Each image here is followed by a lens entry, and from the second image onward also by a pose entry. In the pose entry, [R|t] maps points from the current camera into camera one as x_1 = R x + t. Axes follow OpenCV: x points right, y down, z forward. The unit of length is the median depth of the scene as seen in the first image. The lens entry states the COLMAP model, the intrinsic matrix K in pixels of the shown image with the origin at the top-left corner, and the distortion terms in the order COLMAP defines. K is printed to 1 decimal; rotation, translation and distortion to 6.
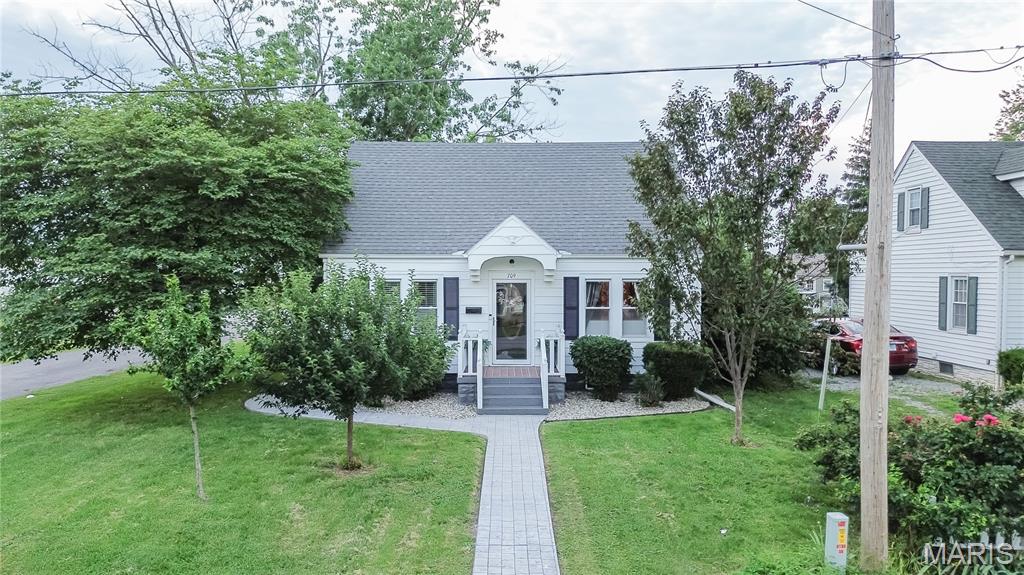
lens RADIAL K [[750.1, 0, 513.9], [0, 750.1, 300.6], [0, 0, 1]] dist [0.027068, 0.001314]
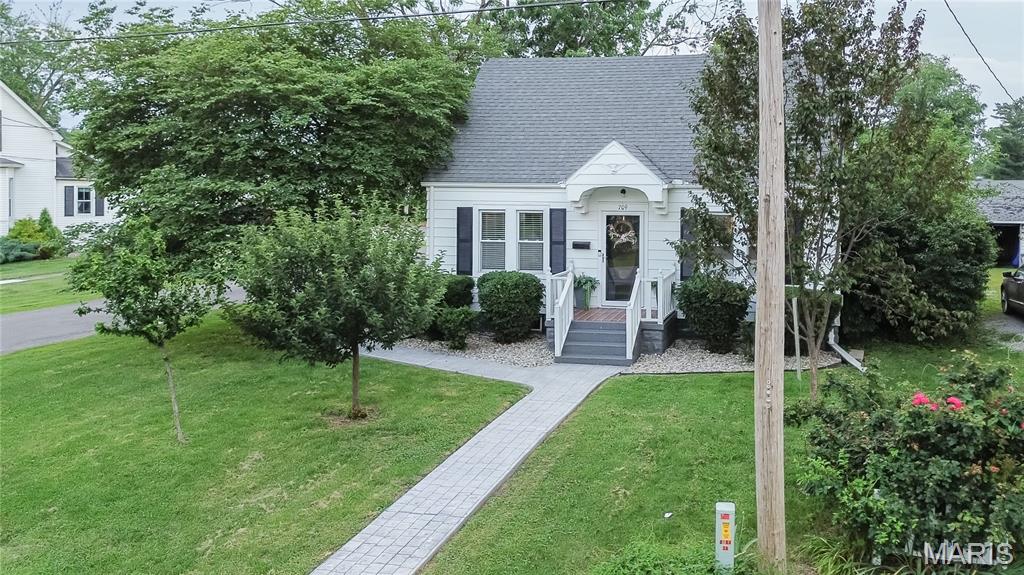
lens RADIAL K [[861.7, 0, 658.0], [0, 861.7, 201.1], [0, 0, 1]] dist [0.038486, -0.003109]
pose [[0.981558, 0.009190, -0.190944, 0.253448], [-0.013537, 0.999678, -0.021473, -0.020709], [0.190686, 0.023661, 0.981366, -0.000231]]
